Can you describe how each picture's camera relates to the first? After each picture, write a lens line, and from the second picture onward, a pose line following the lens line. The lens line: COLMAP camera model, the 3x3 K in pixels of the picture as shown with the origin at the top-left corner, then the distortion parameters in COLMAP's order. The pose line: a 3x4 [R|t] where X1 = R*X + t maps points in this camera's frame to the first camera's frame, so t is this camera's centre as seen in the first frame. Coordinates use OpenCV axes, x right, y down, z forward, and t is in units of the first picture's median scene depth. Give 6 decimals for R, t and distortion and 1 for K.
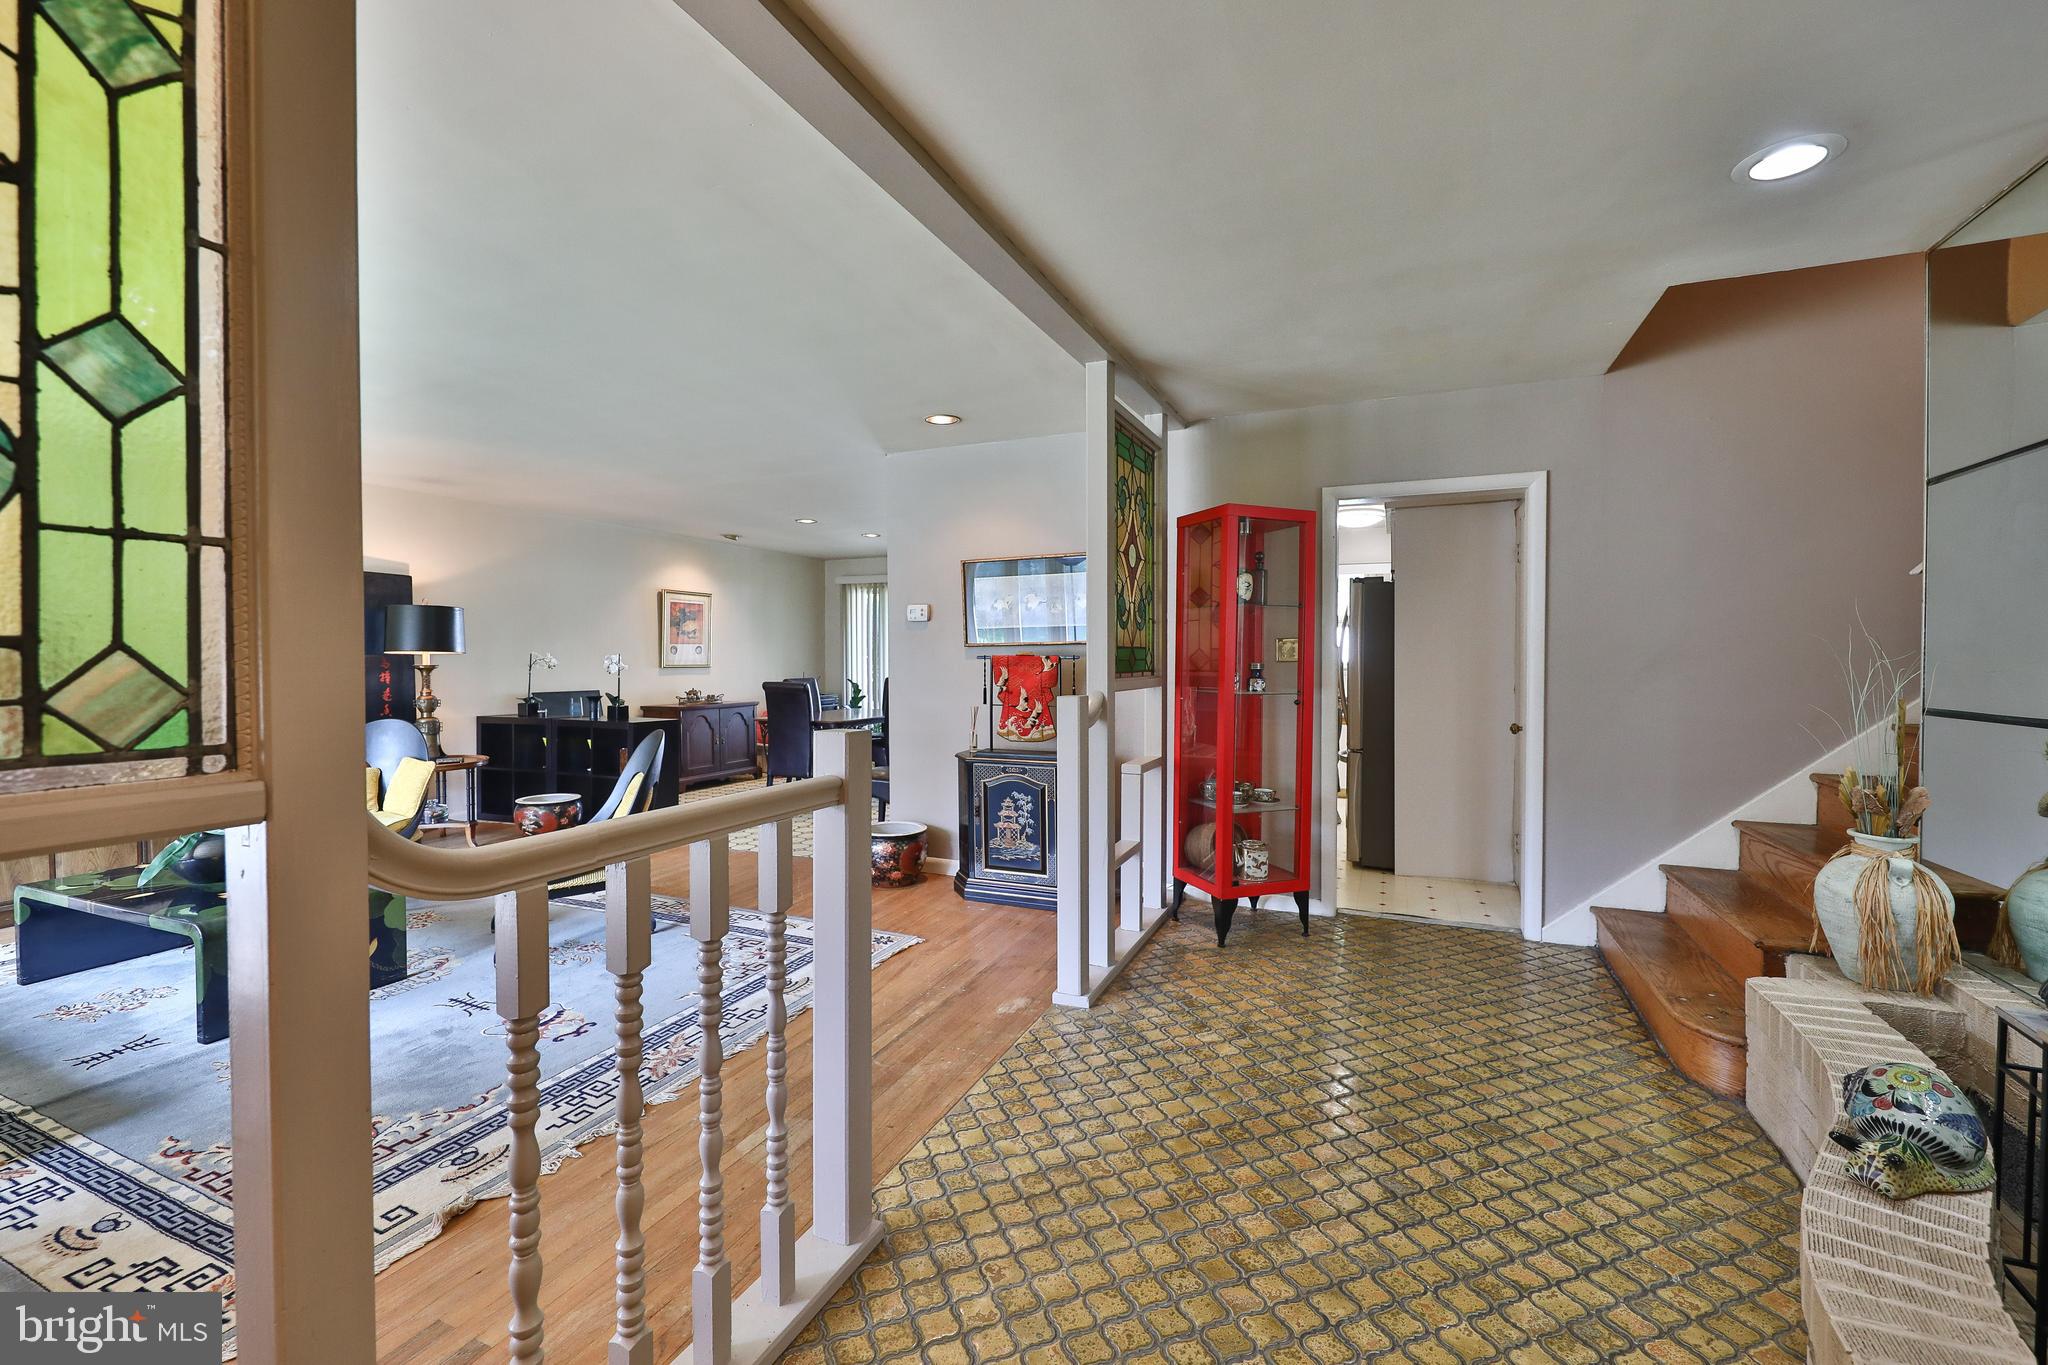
lens RADIAL K [[777.0, 0, 1024.0], [0, 777.0, 682.5], [0, 0, 1]] dist [-0.001138, -0.002797]
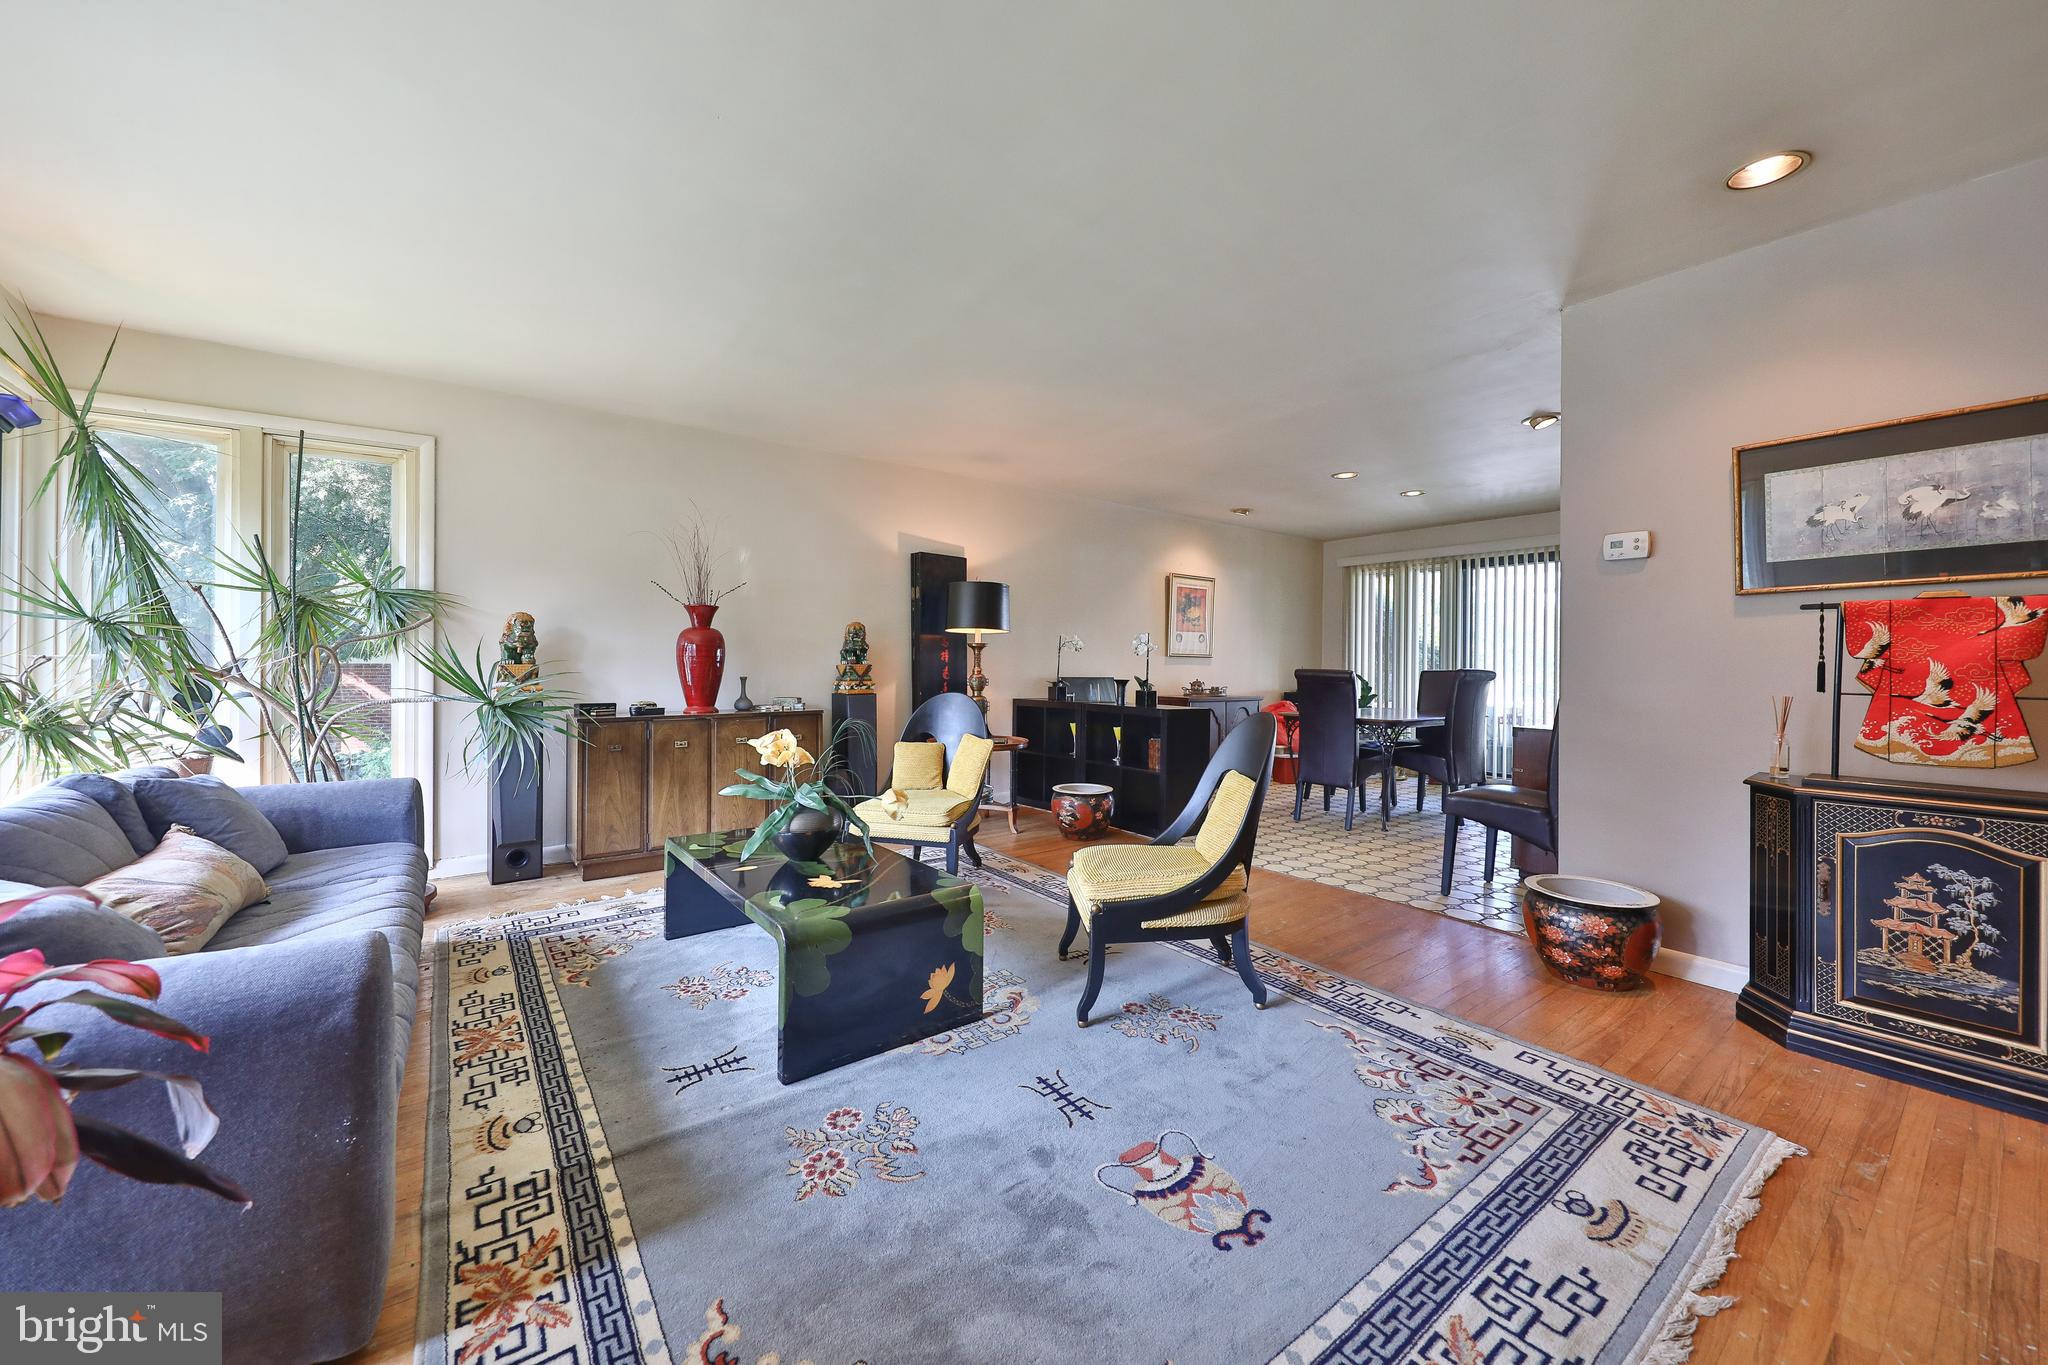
lens RADIAL K [[777.0, 0, 1024.0], [0, 777.0, 682.5], [0, 0, 1]] dist [-0.001138, -0.002797]
pose [[0.842495, 0.017115, -0.538432, -0.230685], [-0.018869, 0.999819, 0.002256, 0.030577], [0.538374, 0.008259, 0.842666, 0.242758]]
